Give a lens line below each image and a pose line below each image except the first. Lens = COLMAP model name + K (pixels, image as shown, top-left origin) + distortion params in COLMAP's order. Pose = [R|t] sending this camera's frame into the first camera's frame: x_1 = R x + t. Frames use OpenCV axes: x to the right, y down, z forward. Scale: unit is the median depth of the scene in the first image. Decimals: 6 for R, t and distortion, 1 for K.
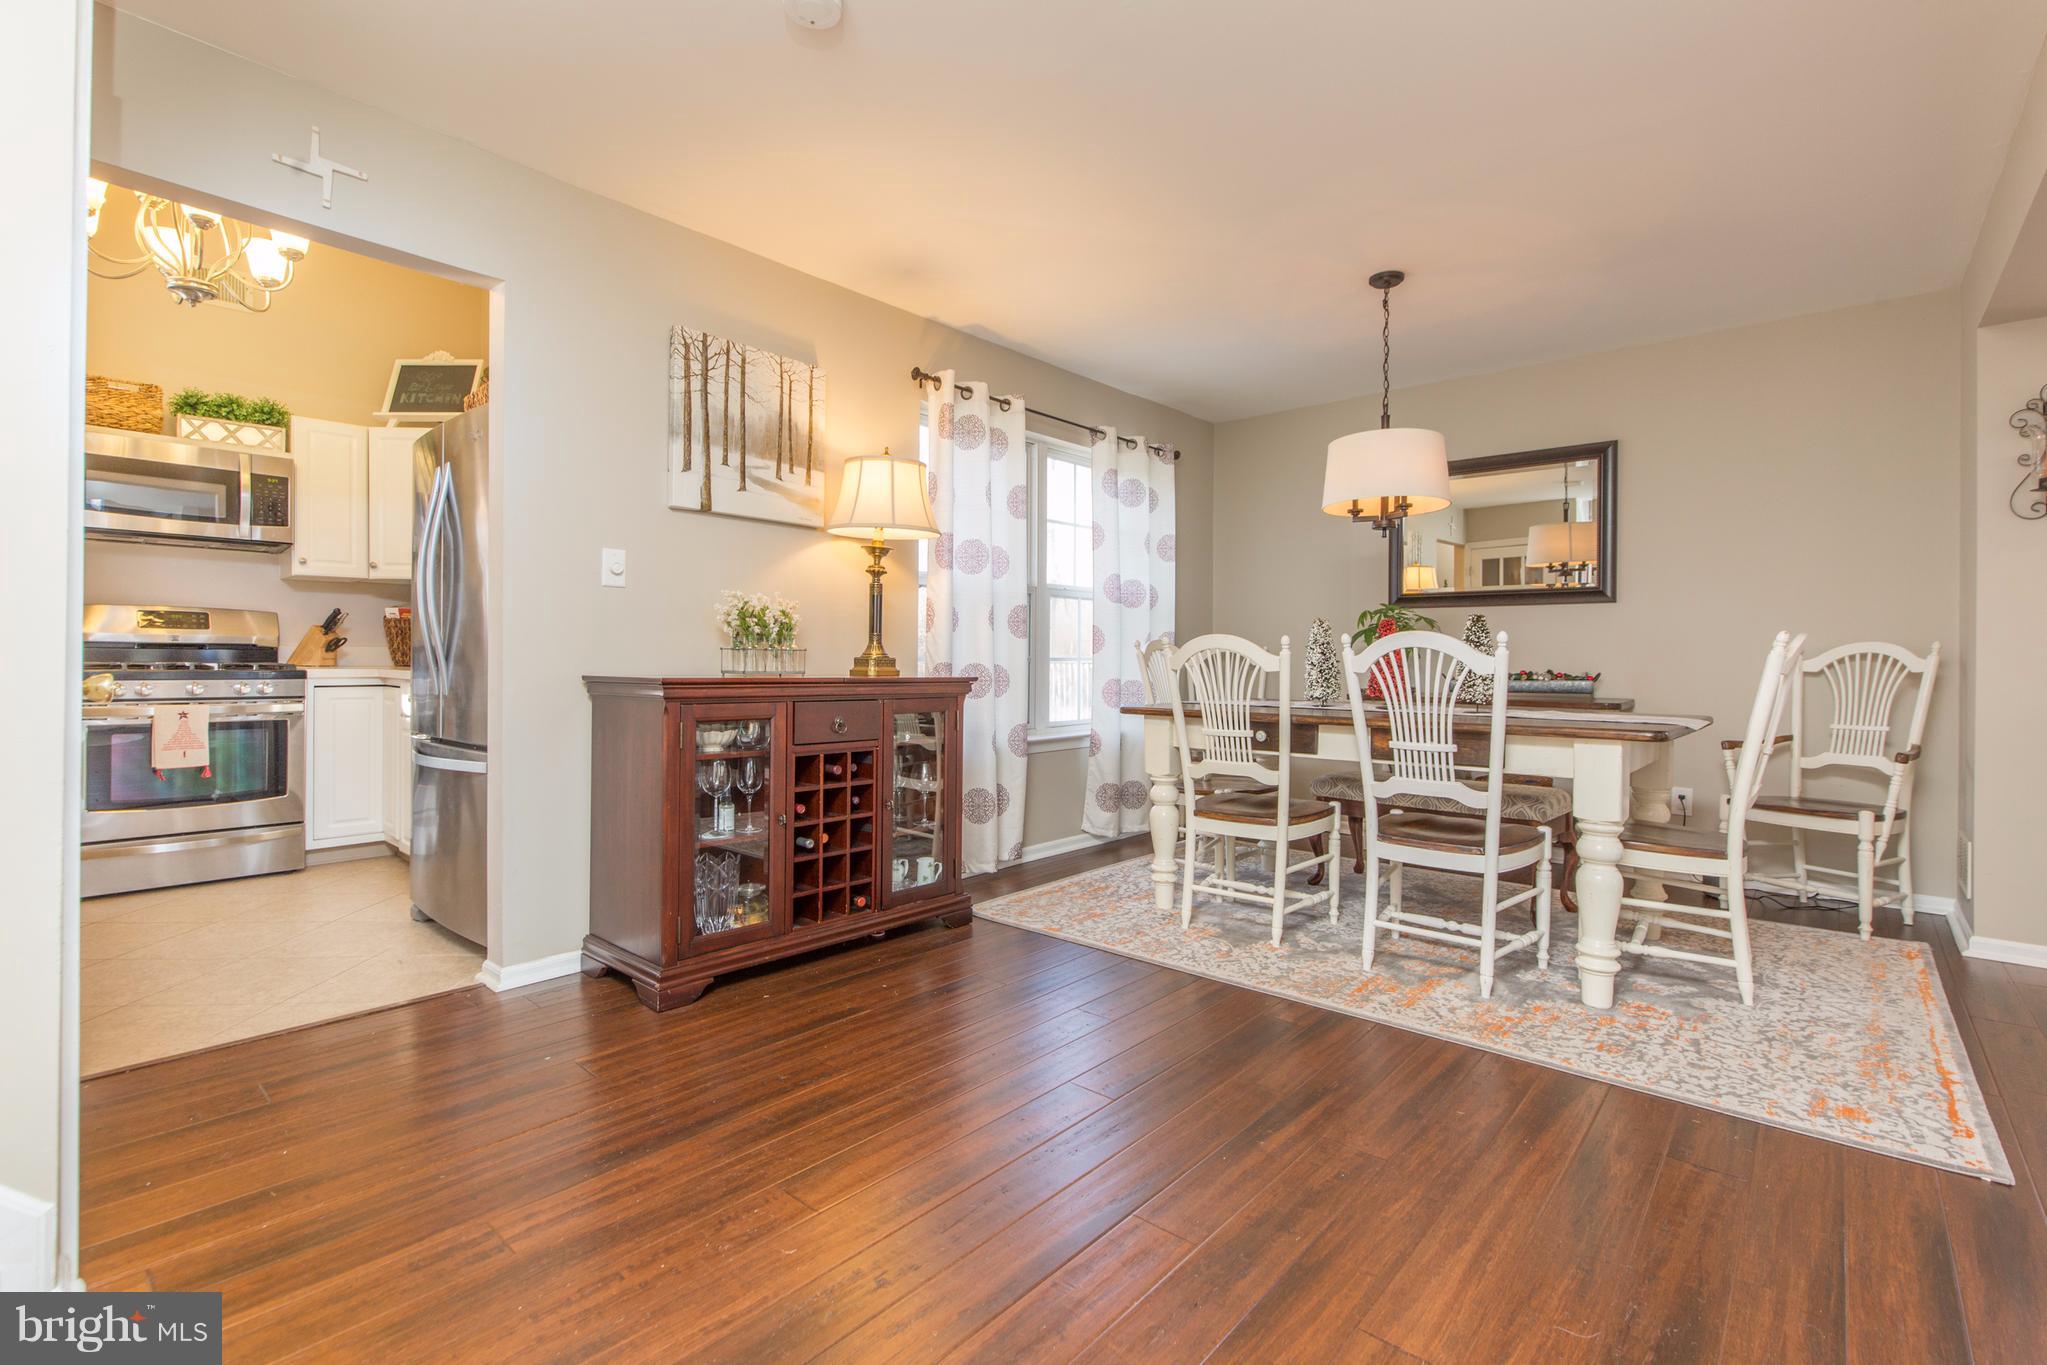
lens RADIAL K [[915.5, 0, 1036.9], [0, 915.5, 663.4], [0, 0, 1]] dist [-0.001012, -0.000680]
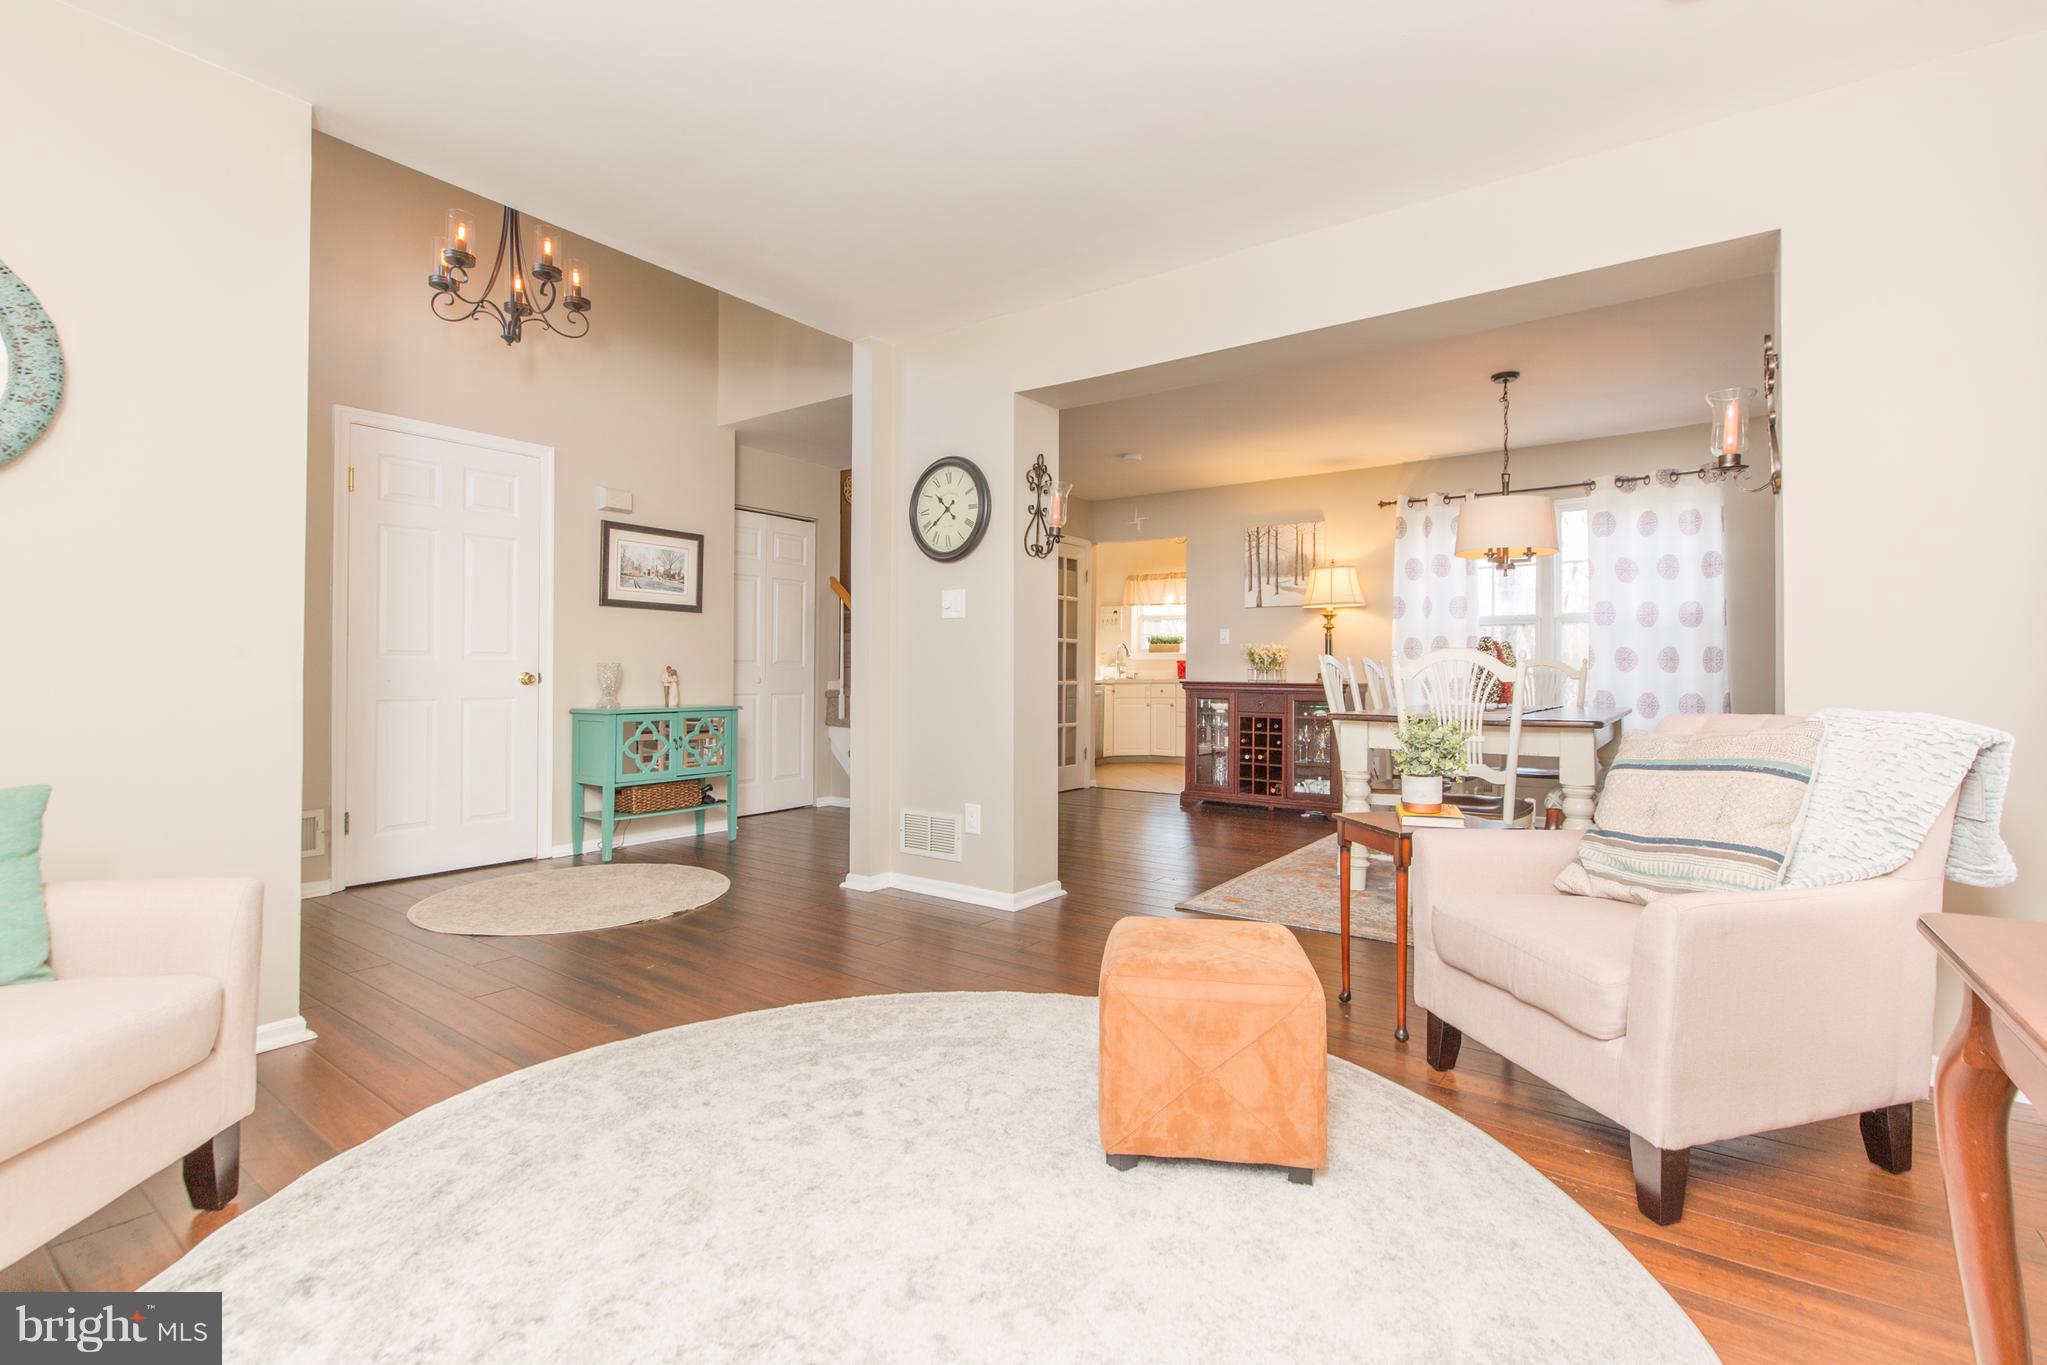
lens RADIAL K [[917.3, 0, 1022.4], [0, 917.3, 670.3], [0, 0, 1]] dist [-0.000762, 0.000277]
pose [[0.092653, -0.011680, -0.995630, 1.748972], [-0.006745, 0.999901, -0.012358, 0.015981], [0.995676, 0.007861, 0.092565, 0.225872]]
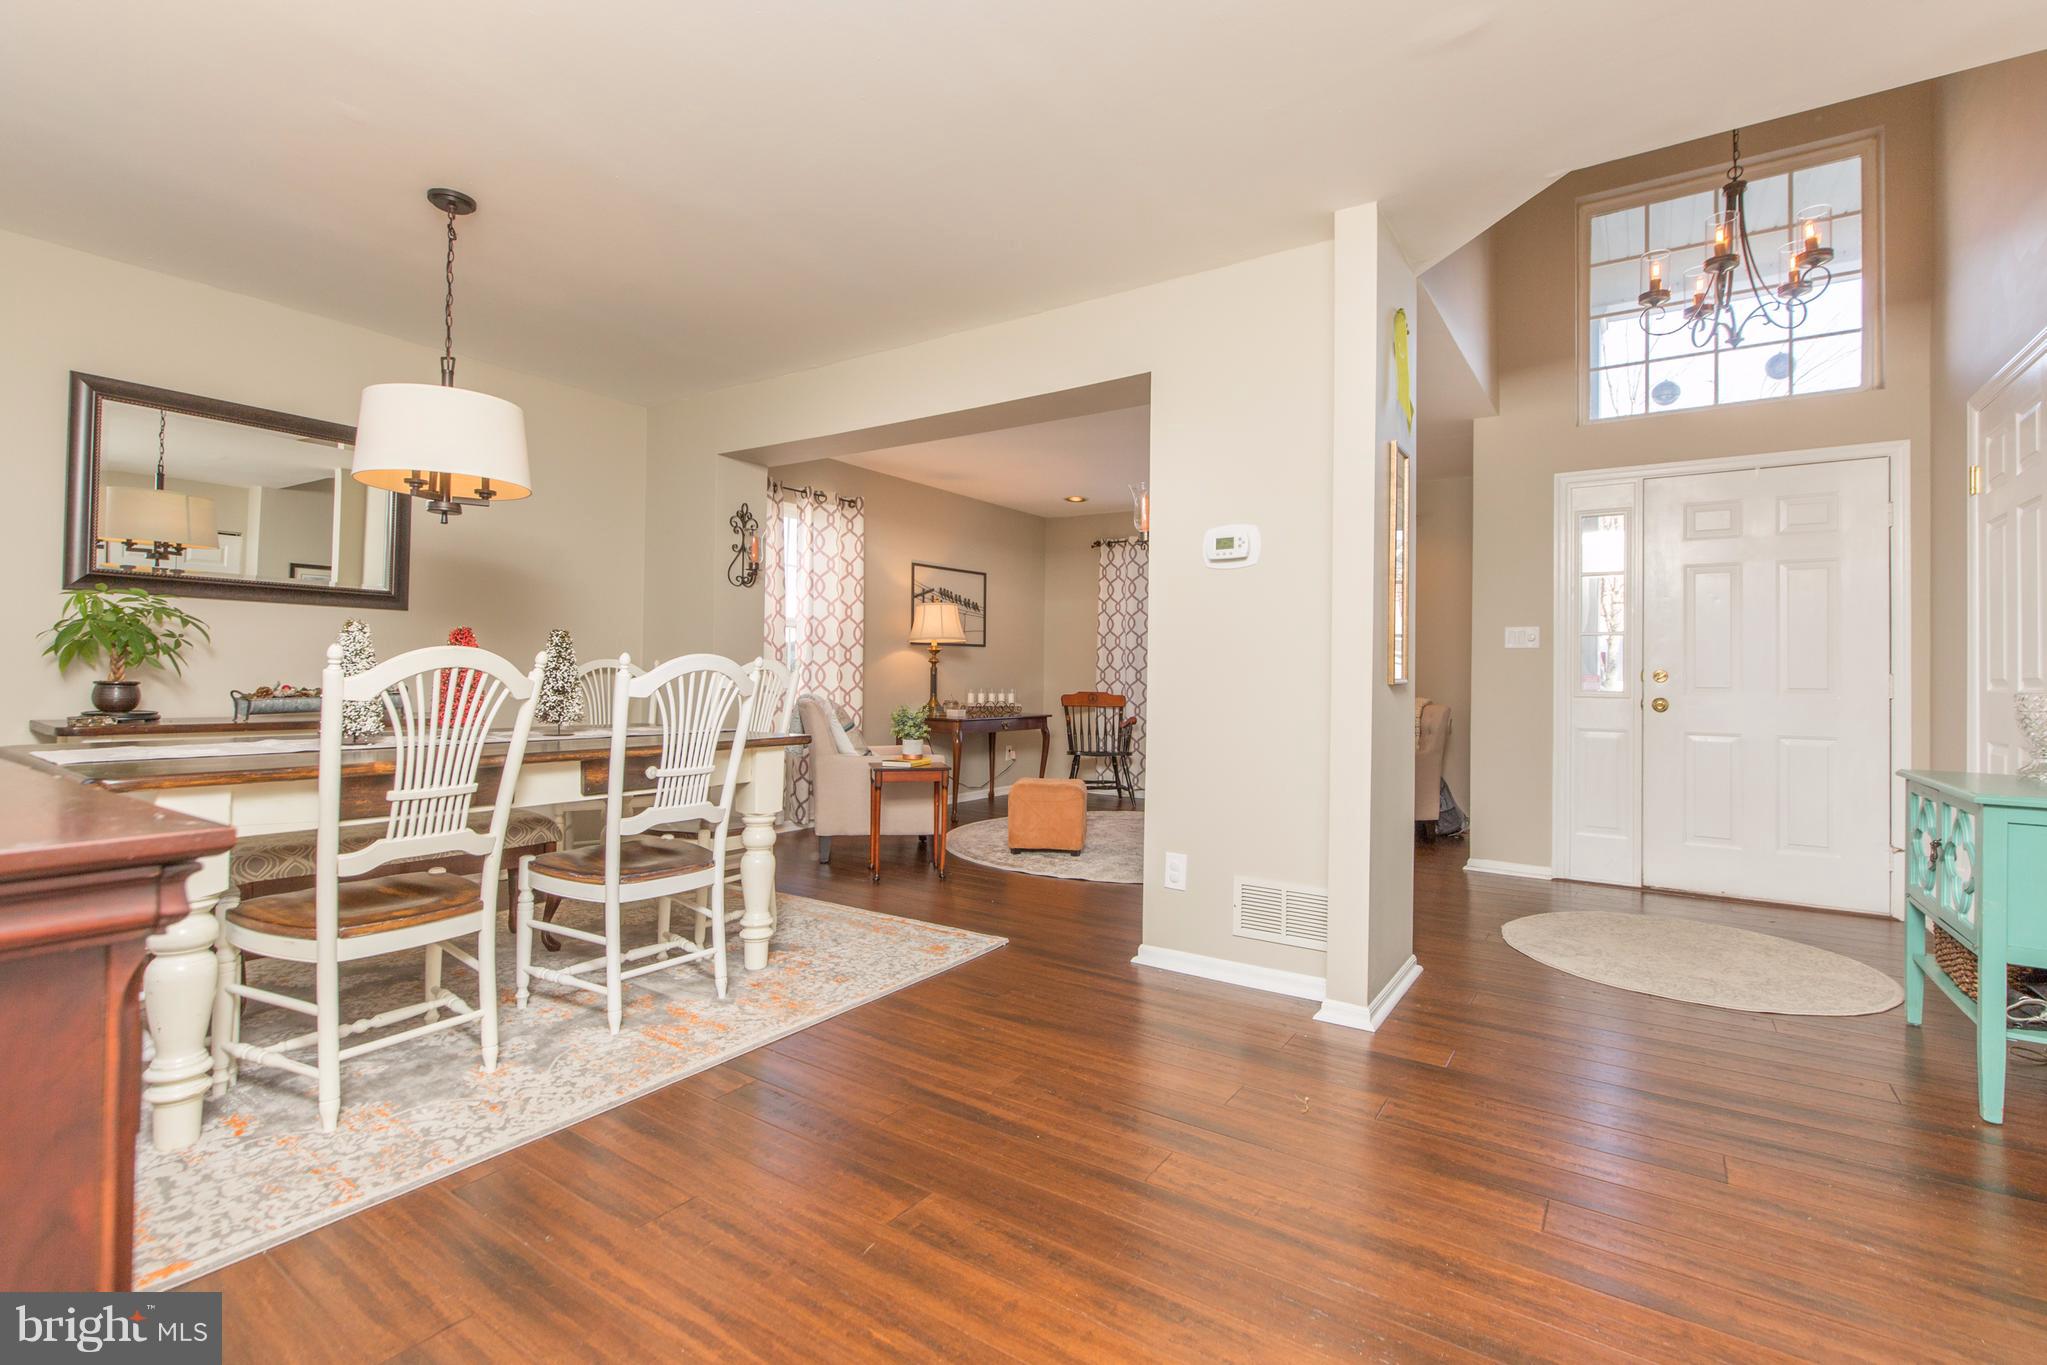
lens RADIAL K [[915.5, 0, 1036.9], [0, 915.5, 663.4], [0, 0, 1]] dist [-0.001012, -0.000680]
pose [[-0.124376, 0.003449, 0.992229, -0.516399], [-0.011472, 0.999922, -0.004914, -0.020804], [-0.992169, -0.011994, -0.124326, 0.645620]]
